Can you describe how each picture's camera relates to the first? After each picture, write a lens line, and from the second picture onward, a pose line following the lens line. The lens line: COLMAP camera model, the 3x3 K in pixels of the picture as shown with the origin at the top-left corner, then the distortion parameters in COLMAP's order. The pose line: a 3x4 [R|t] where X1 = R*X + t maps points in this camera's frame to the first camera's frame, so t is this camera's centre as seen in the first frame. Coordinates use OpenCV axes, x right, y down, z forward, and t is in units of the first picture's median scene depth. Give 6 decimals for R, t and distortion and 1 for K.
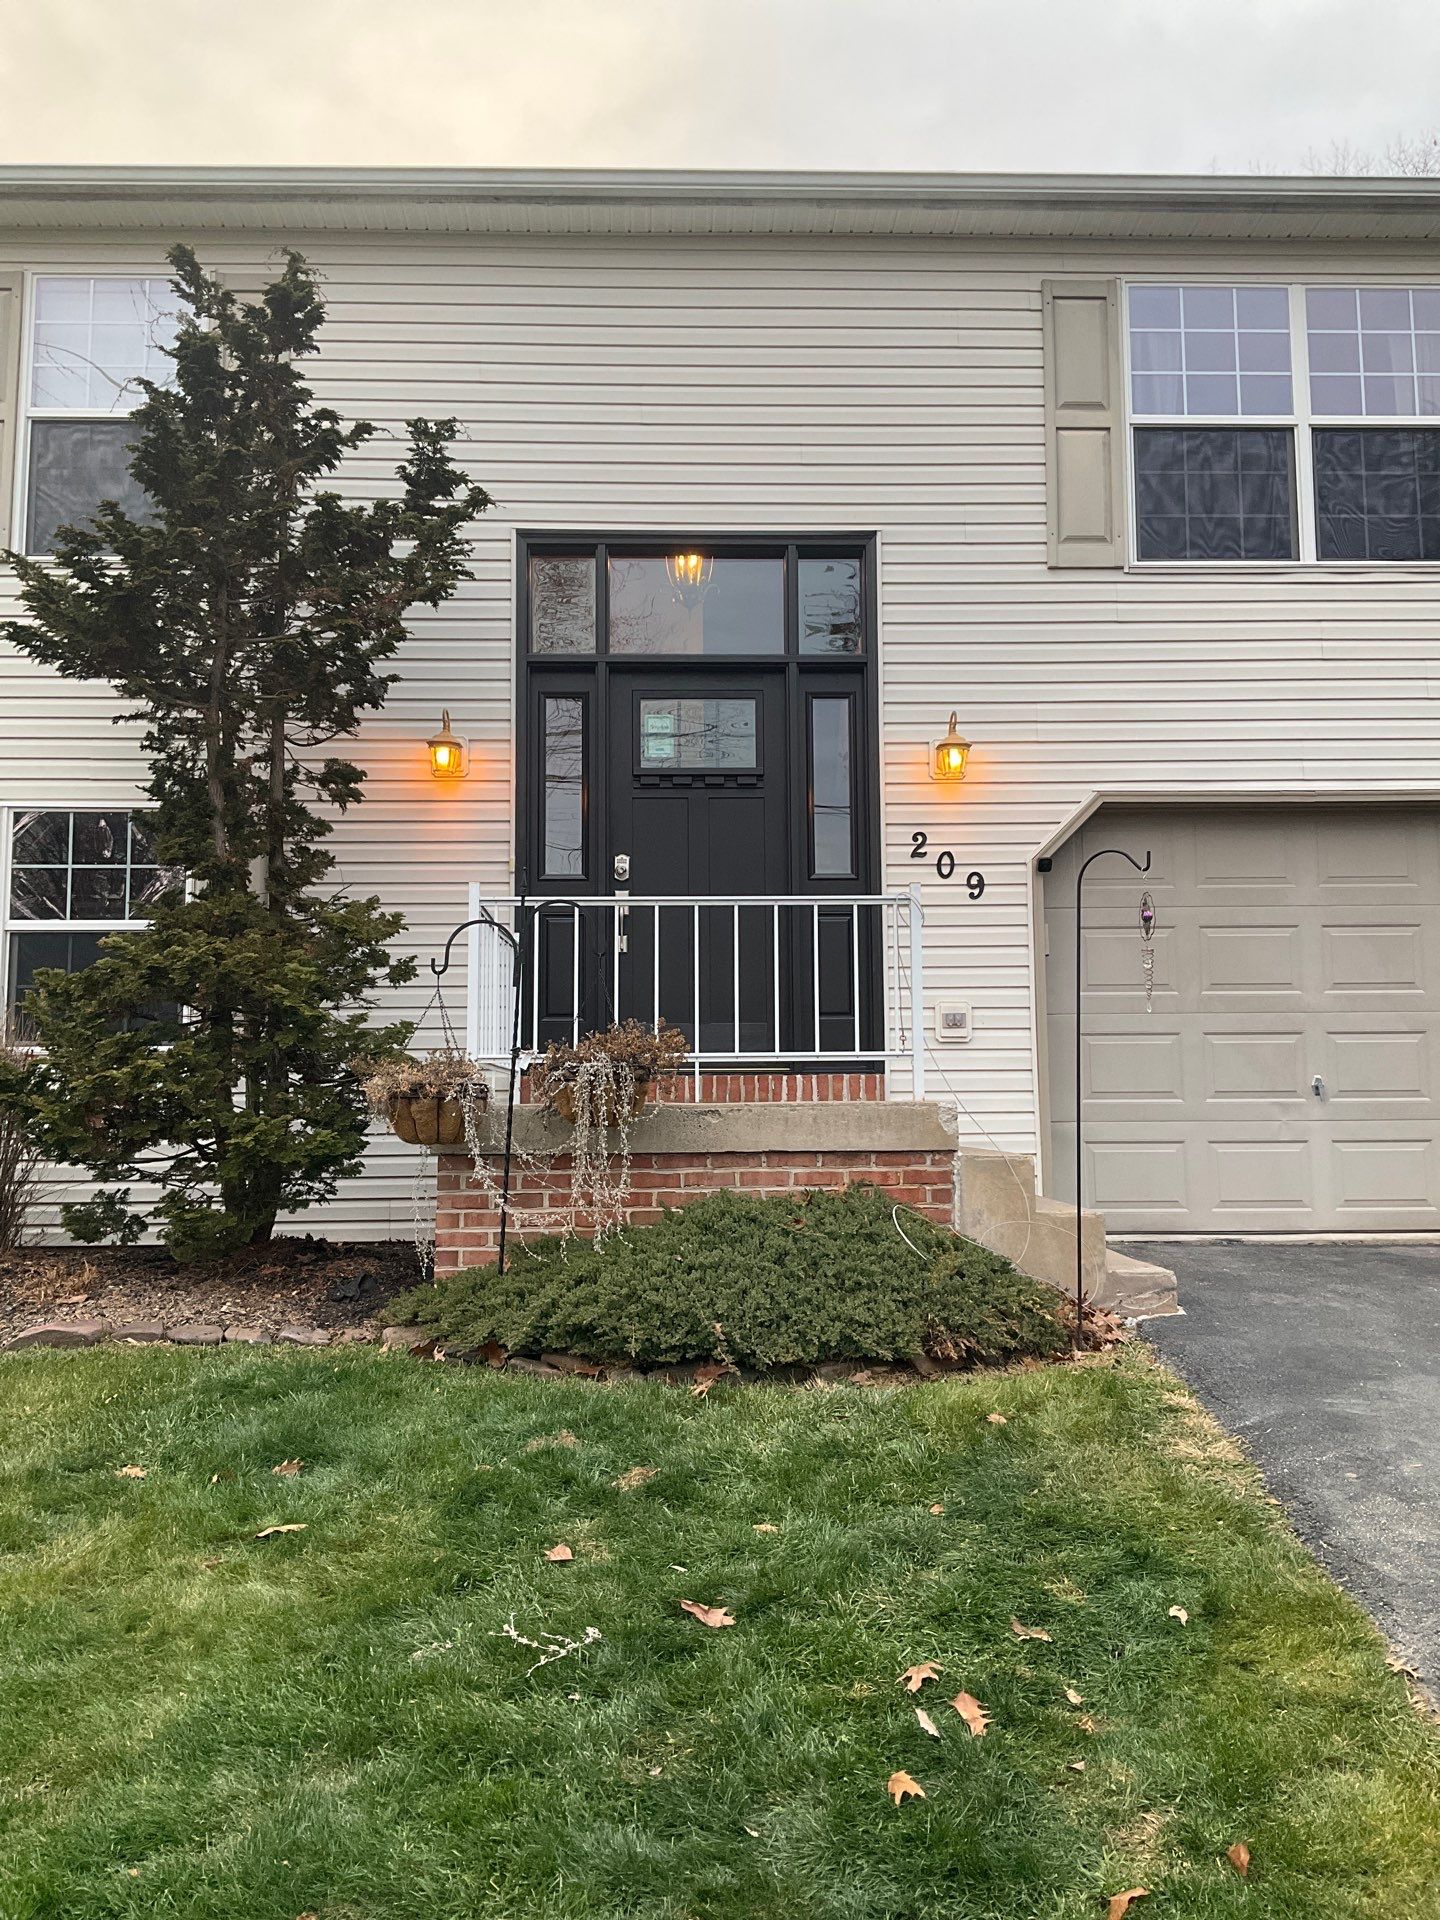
lens RADIAL K [[1593.8, 0, 720.1], [0, 1593.8, 982.2], [0, 0, 1]] dist [0.059885, -0.110348]
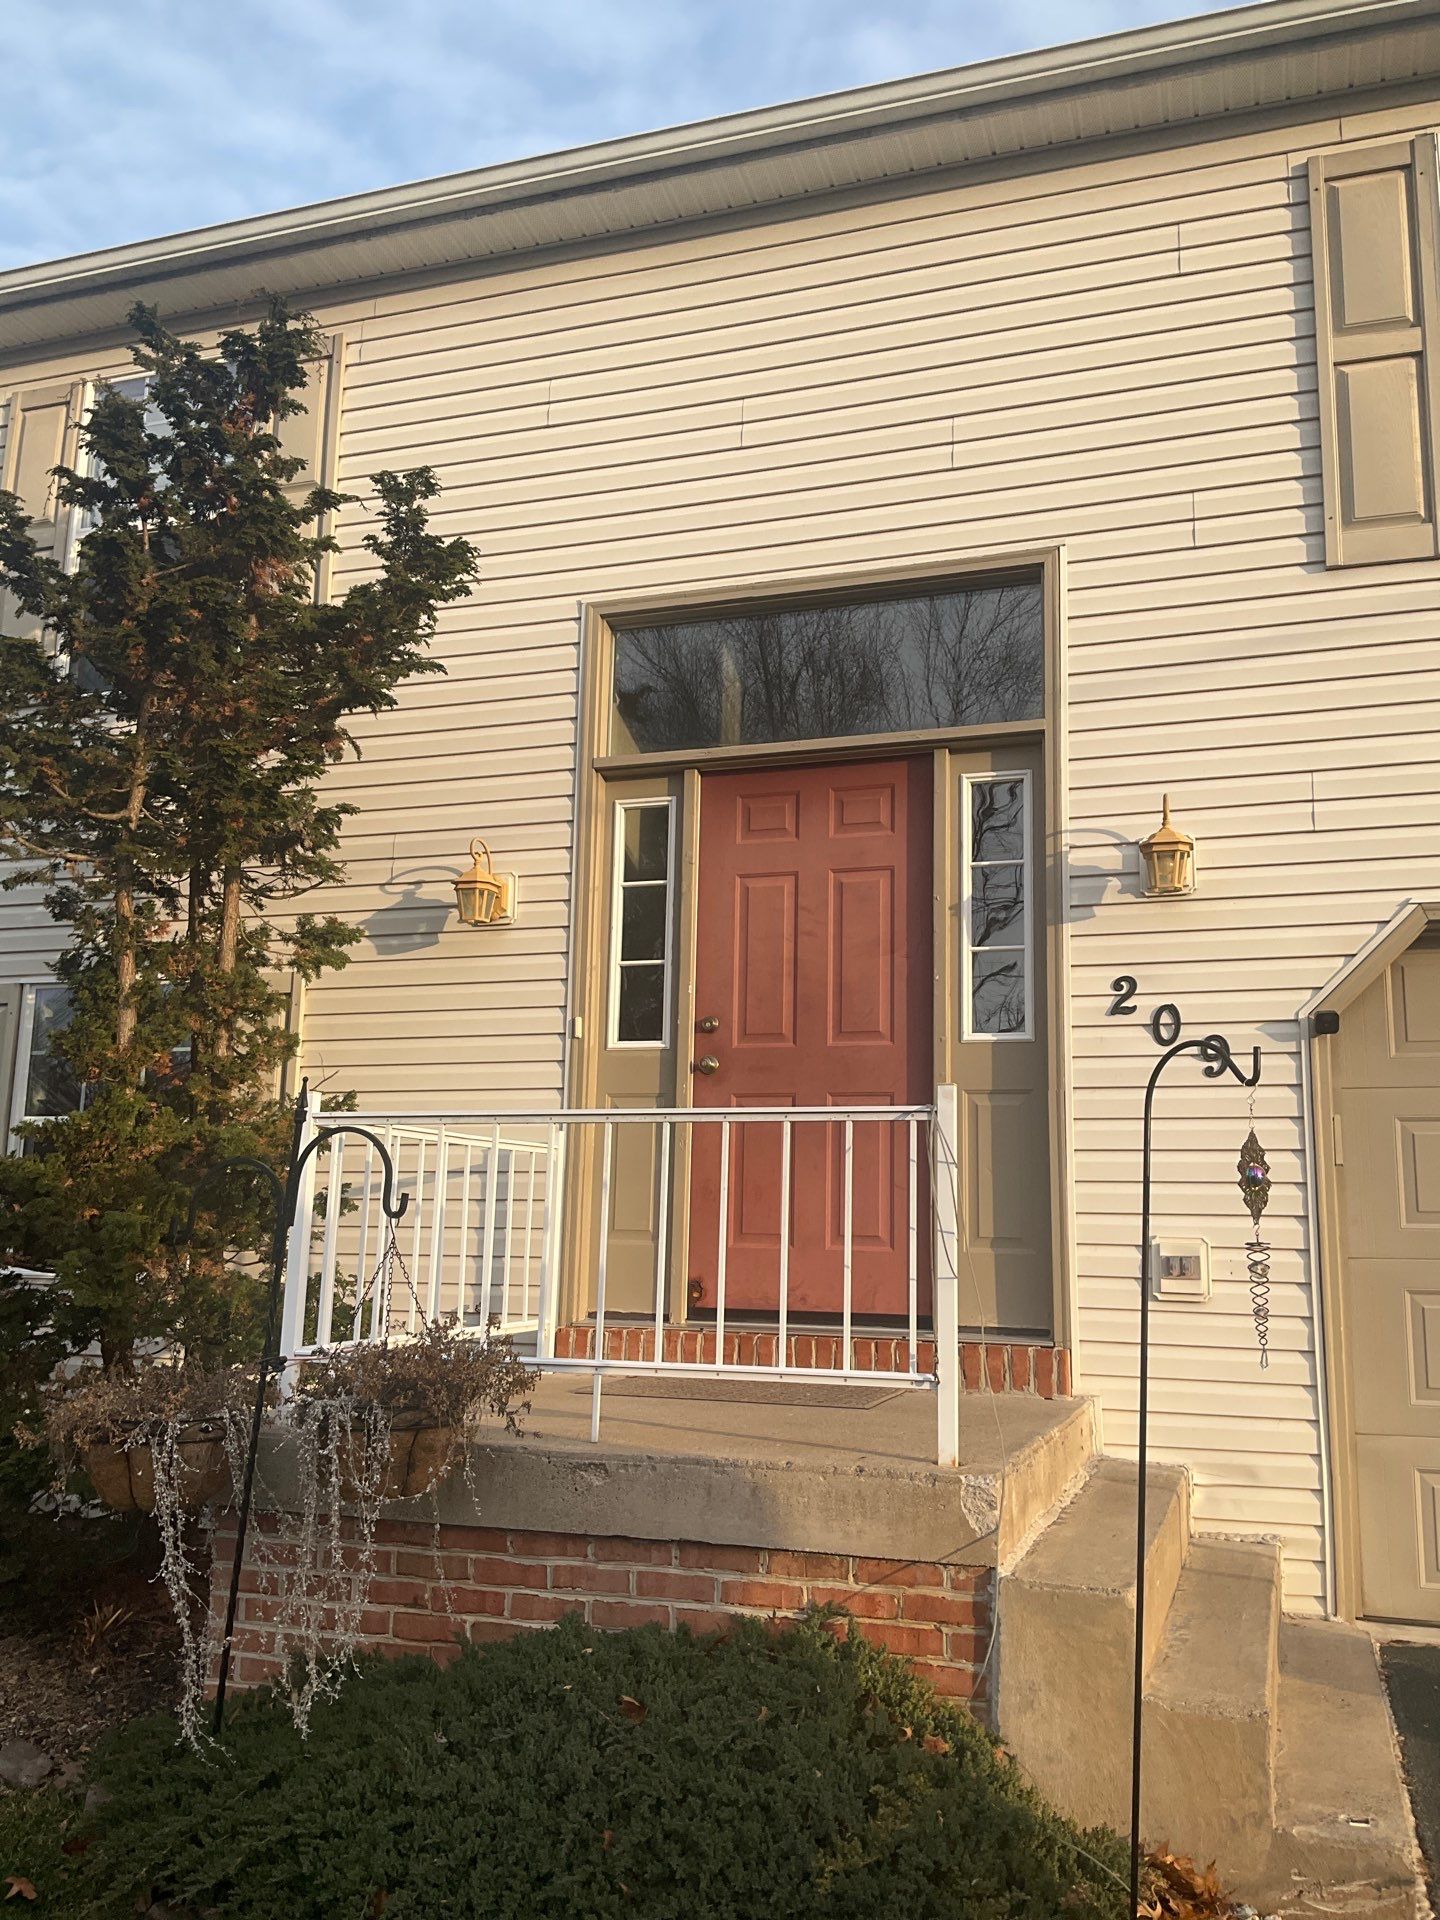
lens RADIAL K [[1593.8, 0, 712.9], [0, 1593.8, 959.6], [0, 0, 1]] dist [0.059885, -0.110348]
pose [[0.938145, -0.035554, -0.344413, 0.211553], [0.008155, 0.996707, -0.080678, -0.052683], [0.346147, 0.072879, 0.935345, 0.341304]]
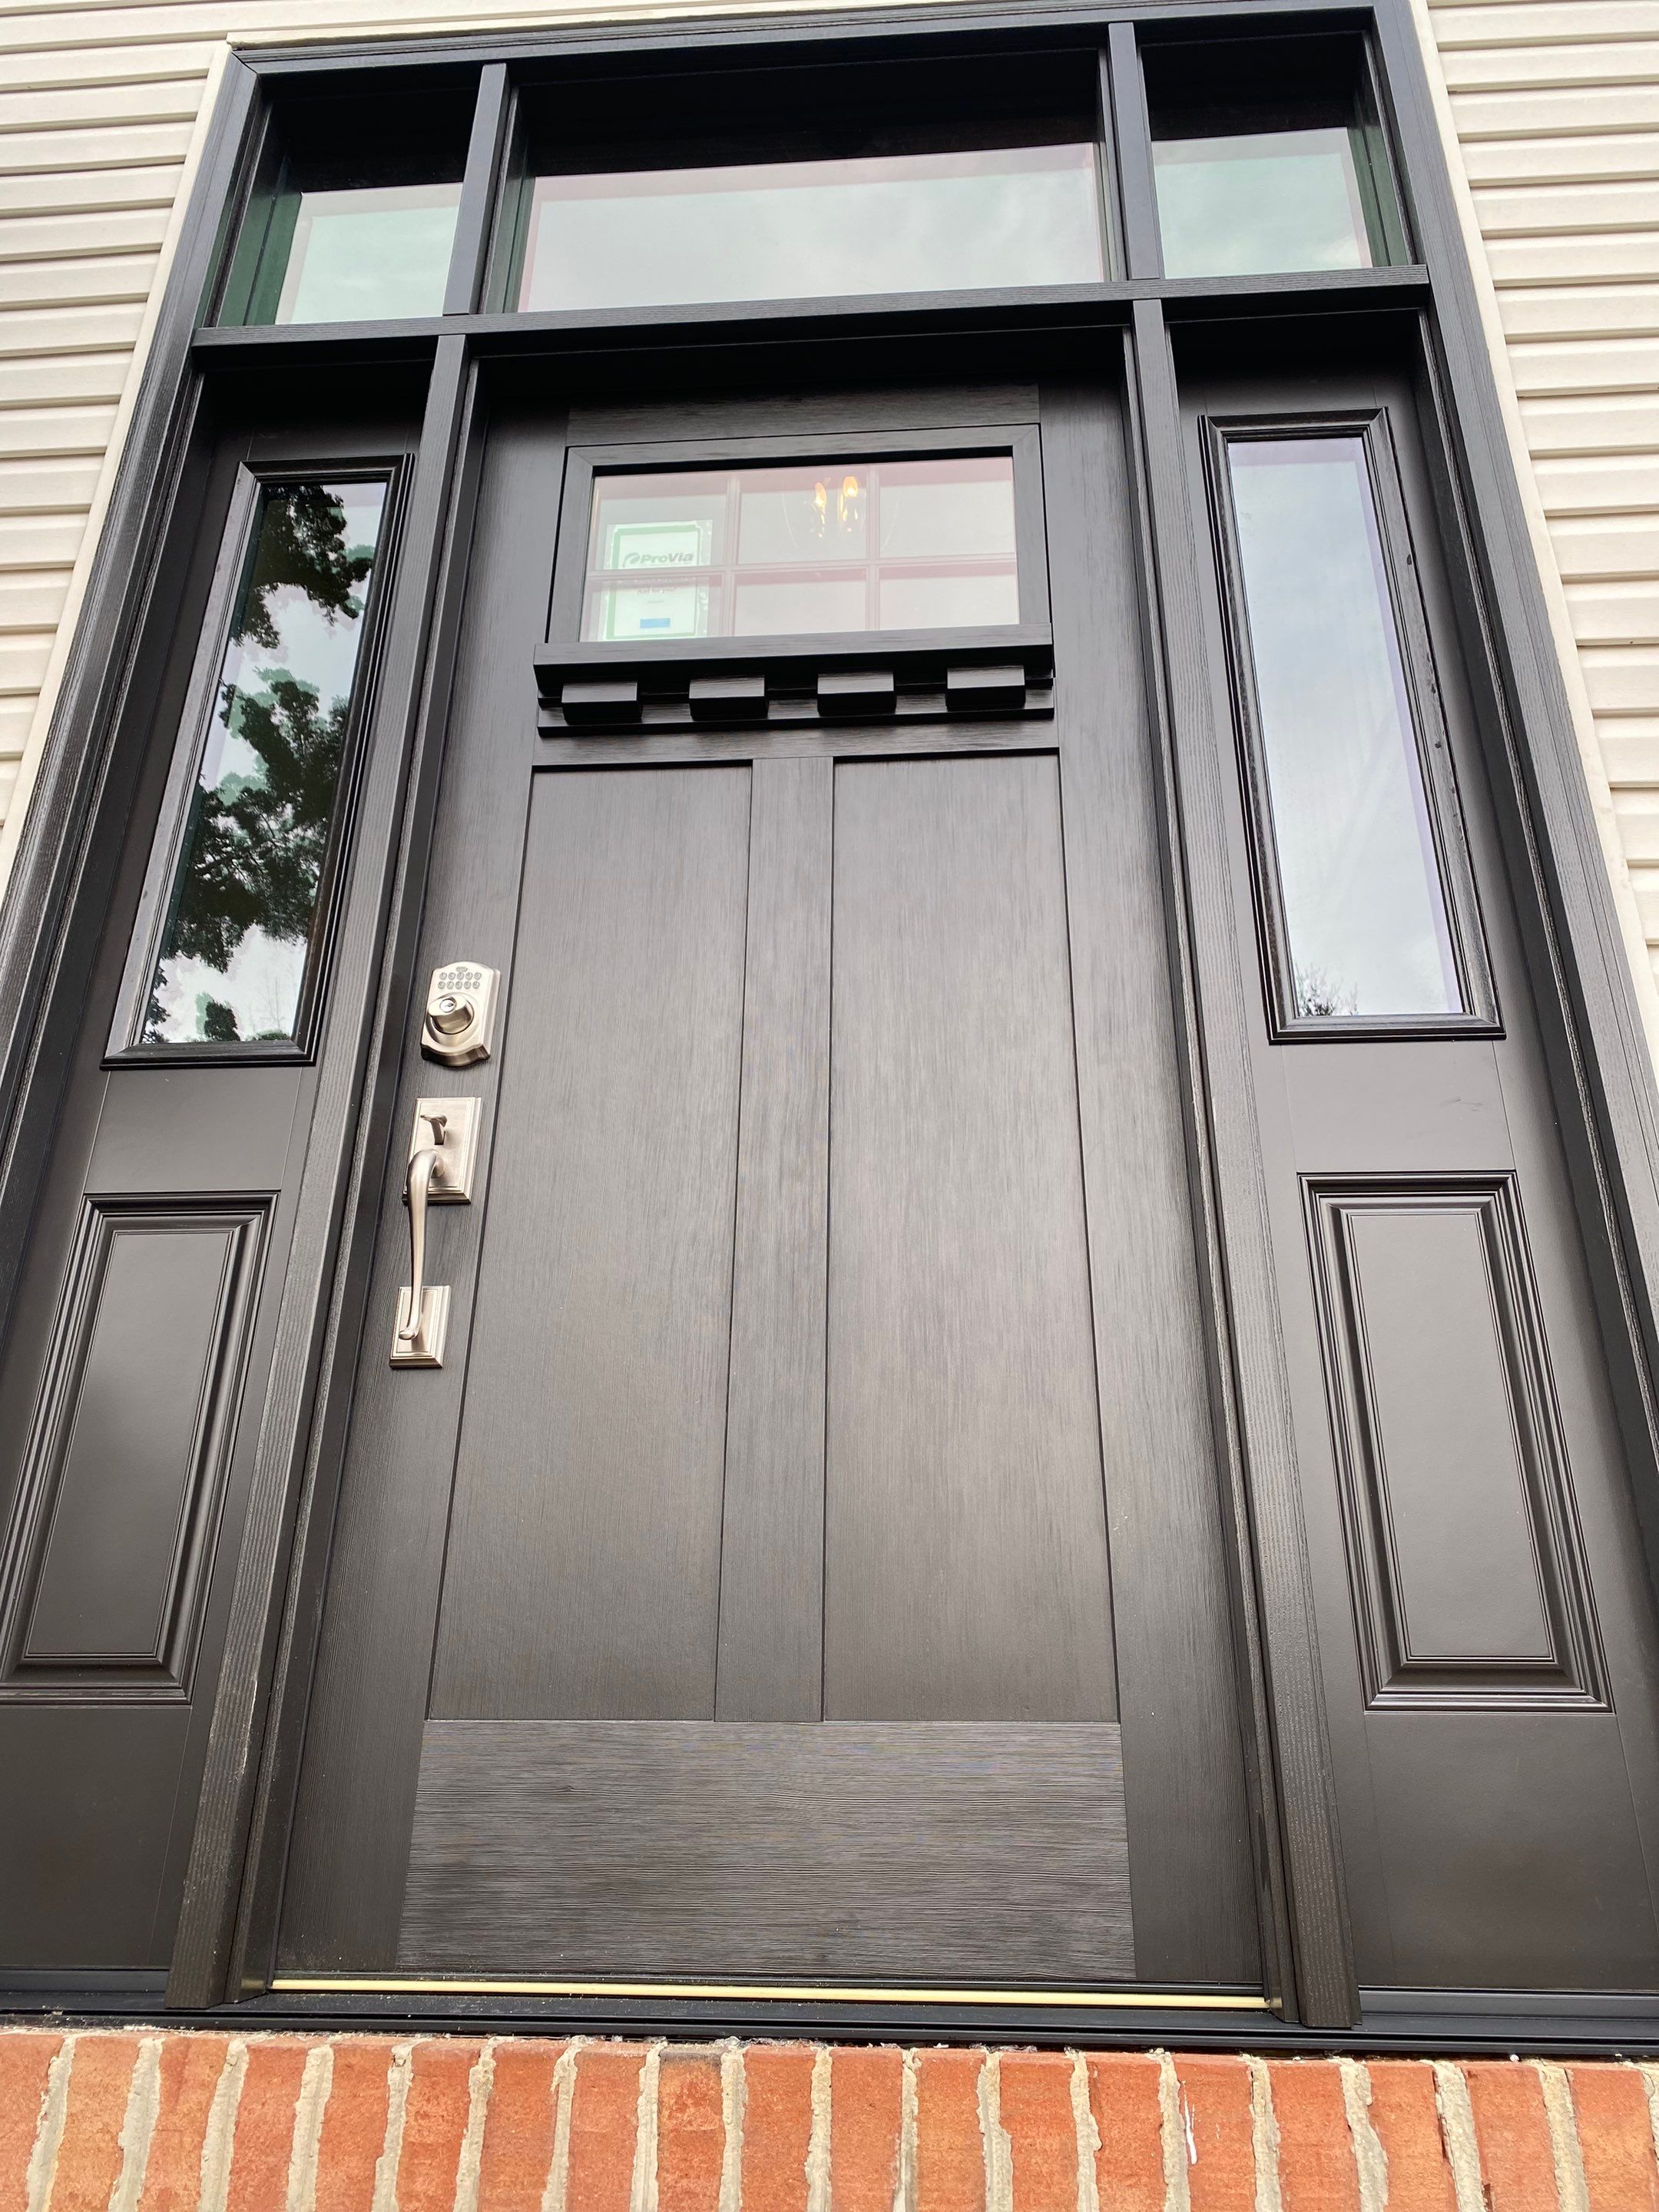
lens RADIAL K [[1681.5, 0, 825.0], [0, 1681.5, 1097.0], [0, 0, 1]] dist [0.025080, -0.029230]
pose [[0.994850, -0.027150, -0.097652, 0.017176], [-0.008960, 0.936128, -0.351546, 0.029287], [0.100960, 0.350611, 0.931063, 0.849878]]
